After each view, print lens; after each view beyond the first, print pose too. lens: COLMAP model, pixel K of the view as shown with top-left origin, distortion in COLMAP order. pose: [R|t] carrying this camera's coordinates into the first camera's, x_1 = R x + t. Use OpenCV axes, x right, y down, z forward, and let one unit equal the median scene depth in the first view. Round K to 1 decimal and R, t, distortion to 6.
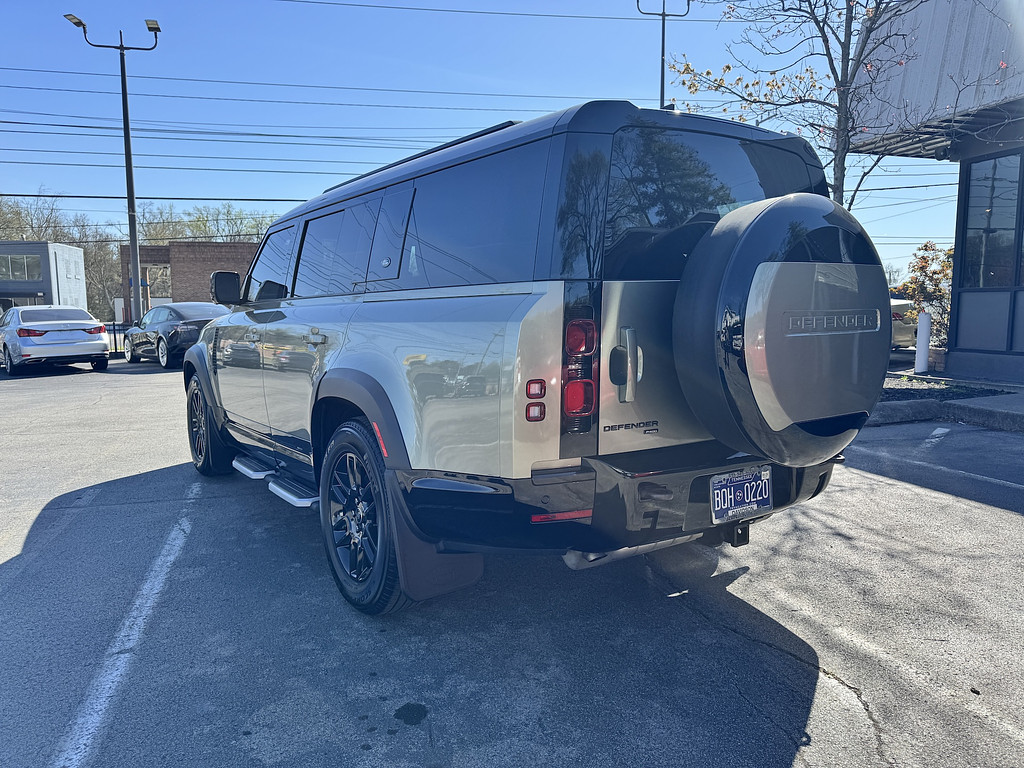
lens RADIAL K [[723.6, 0, 503.7], [0, 723.6, 388.7], [0, 0, 1]] dist [0.038537, -0.038746]
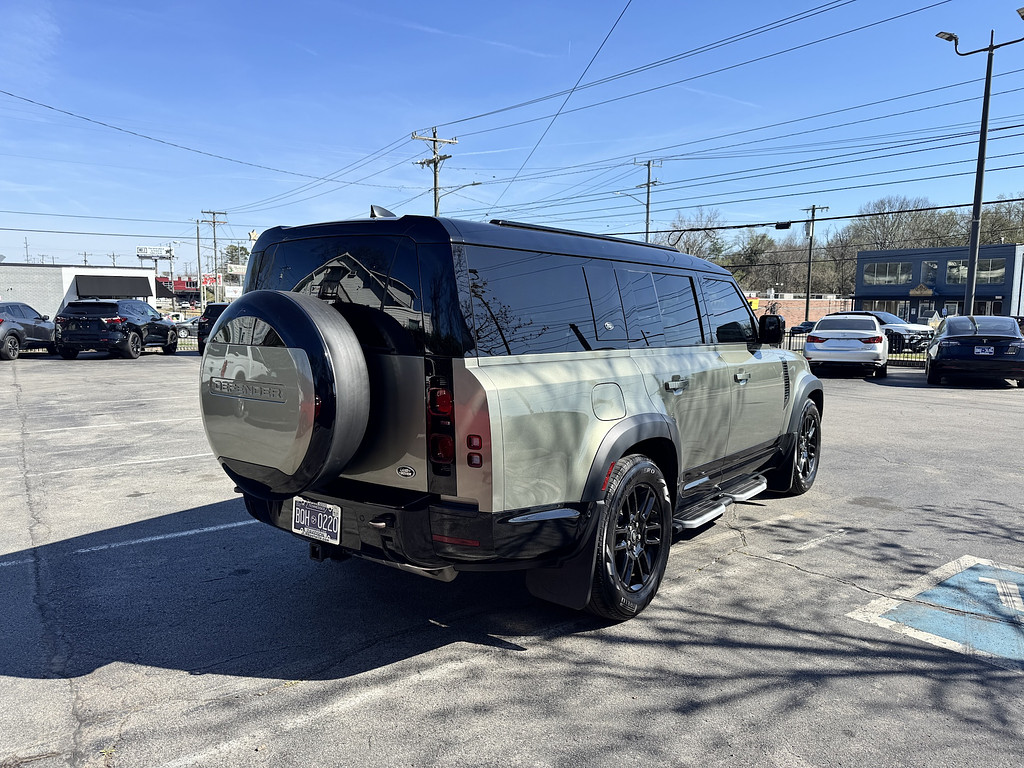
lens RADIAL K [[723.6, 0, 511.3], [0, 723.6, 388.2], [0, 0, 1]] dist [0.038537, -0.038746]
pose [[0.347855, 0.122371, -0.929528, 1.236576], [-0.122089, 0.988916, 0.084501, -0.177844], [0.929565, 0.084091, 0.358939, 0.656788]]
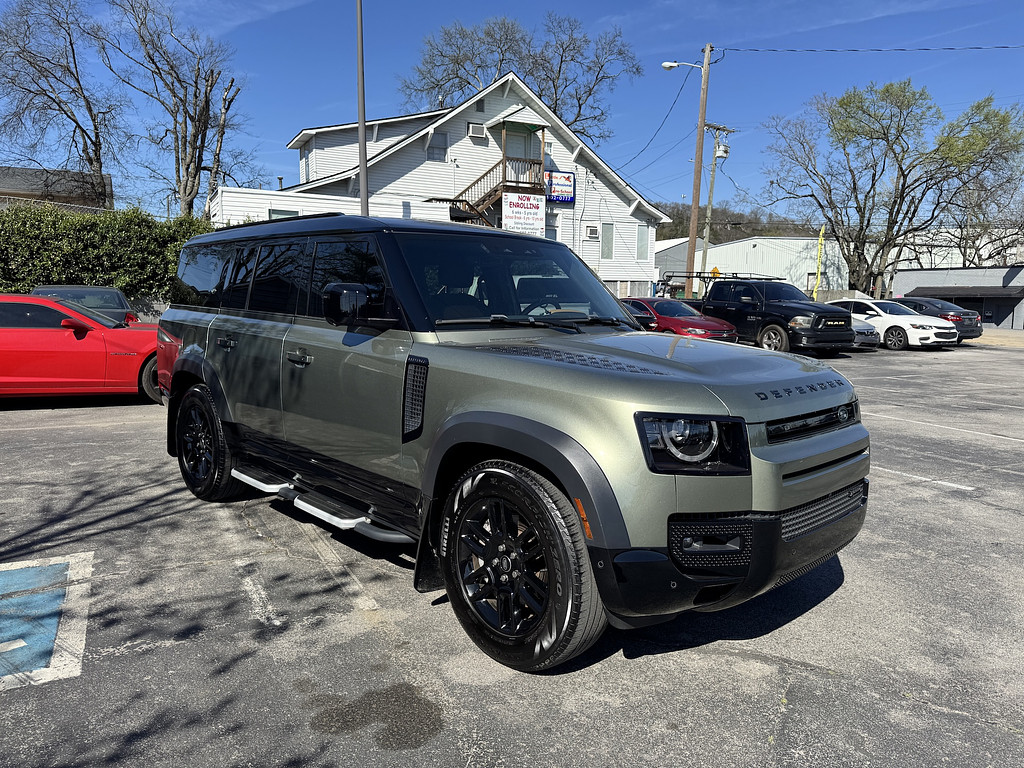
lens RADIAL K [[723.6, 0, 510.1], [0, 723.6, 378.3], [0, 0, 1]] dist [0.038537, -0.038746]
pose [[-0.983853, 0.021184, -0.177723, -0.073380], [-0.020208, 0.973474, 0.227903, -0.383090], [0.177836, 0.227815, -0.957327, 2.823714]]
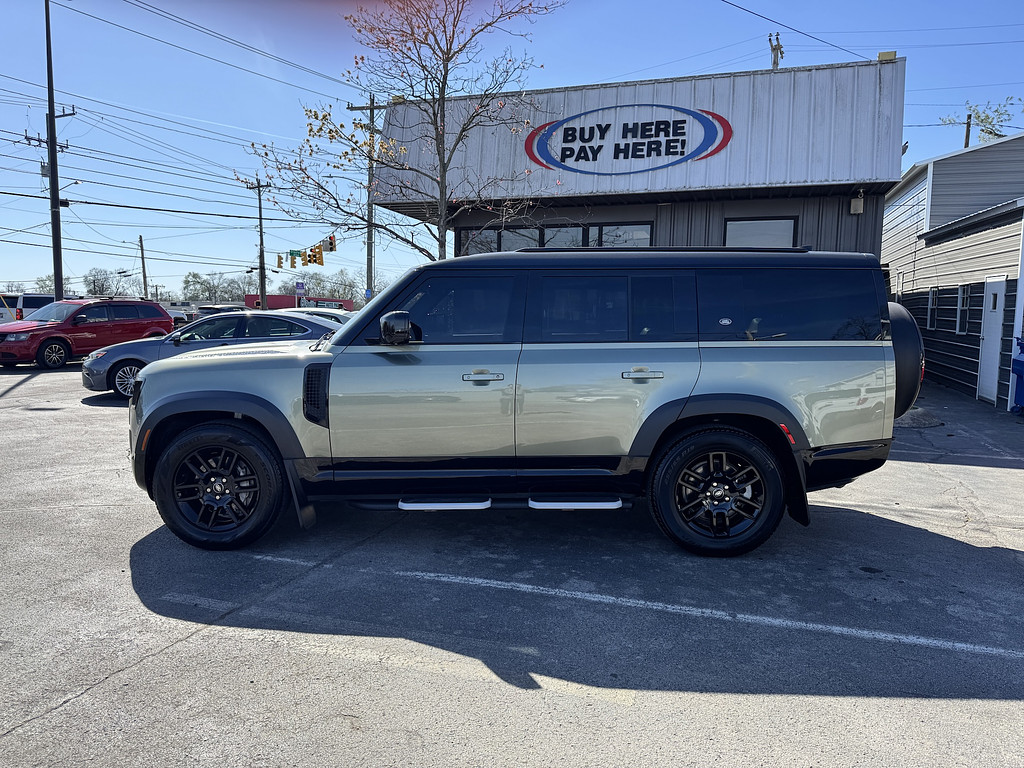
lens RADIAL K [[723.6, 0, 509.4], [0, 723.6, 388.2], [0, 0, 1]] dist [0.038537, -0.038746]
pose [[0.567860, -0.060100, 0.820928, -1.517218], [0.075611, 0.996923, 0.020682, -0.090196], [-0.819645, 0.050327, 0.570657, 0.468416]]
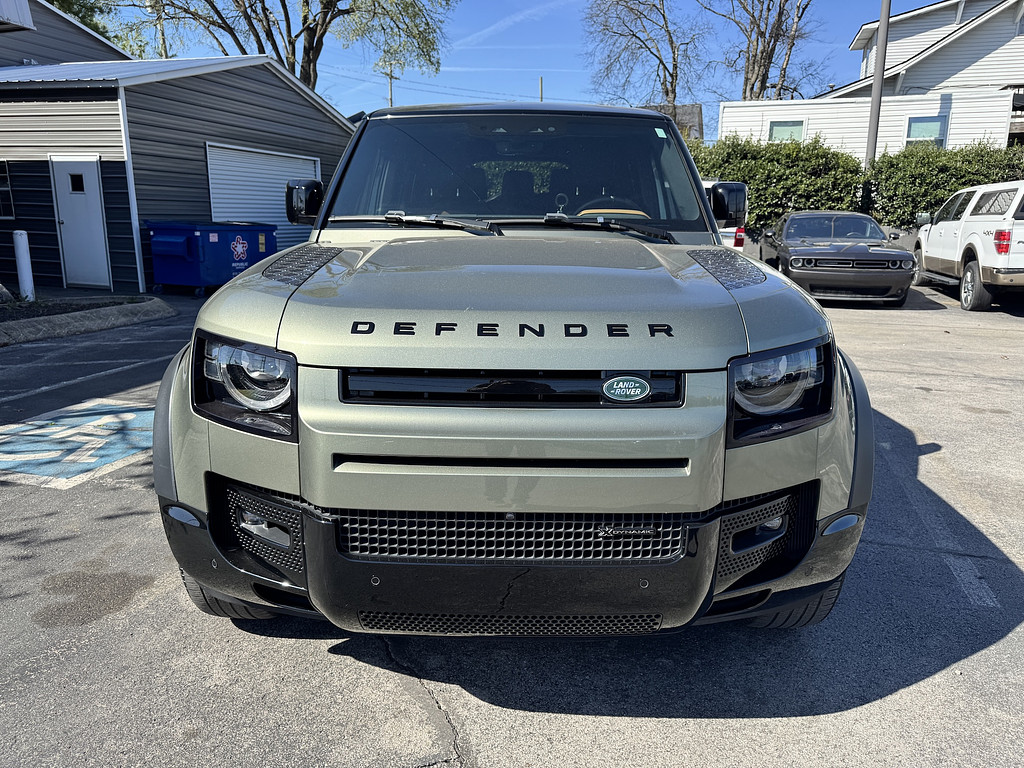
lens RADIAL K [[723.6, 0, 512.4], [0, 723.6, 377.3], [0, 0, 1]] dist [0.038537, -0.038746]
pose [[-0.829042, -0.114780, 0.547279, -0.873489], [0.068744, 0.950363, 0.303455, -0.297929], [-0.554945, 0.289199, -0.780000, 2.444122]]
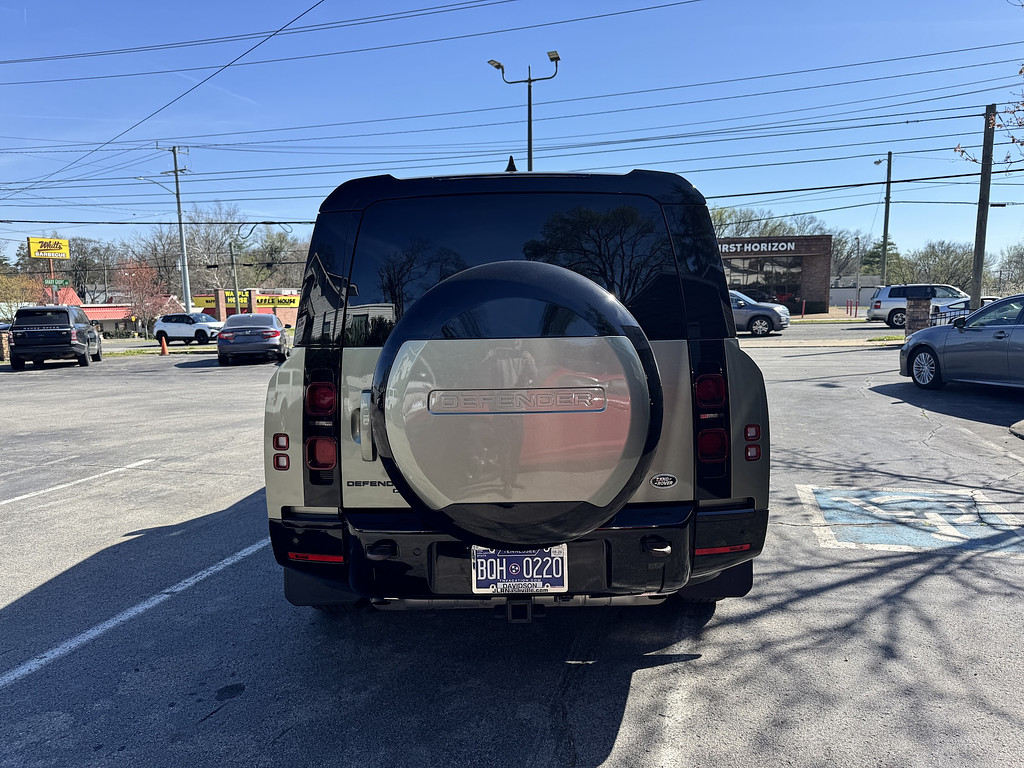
lens RADIAL K [[723.6, 0, 508.7], [0, 723.6, 389.4], [0, 0, 1]] dist [0.038537, -0.038746]
pose [[0.835976, 0.064301, -0.544987, 0.636327], [-0.057017, 0.997914, 0.030279, -0.090466], [0.545797, 0.005761, 0.837898, 0.153614]]
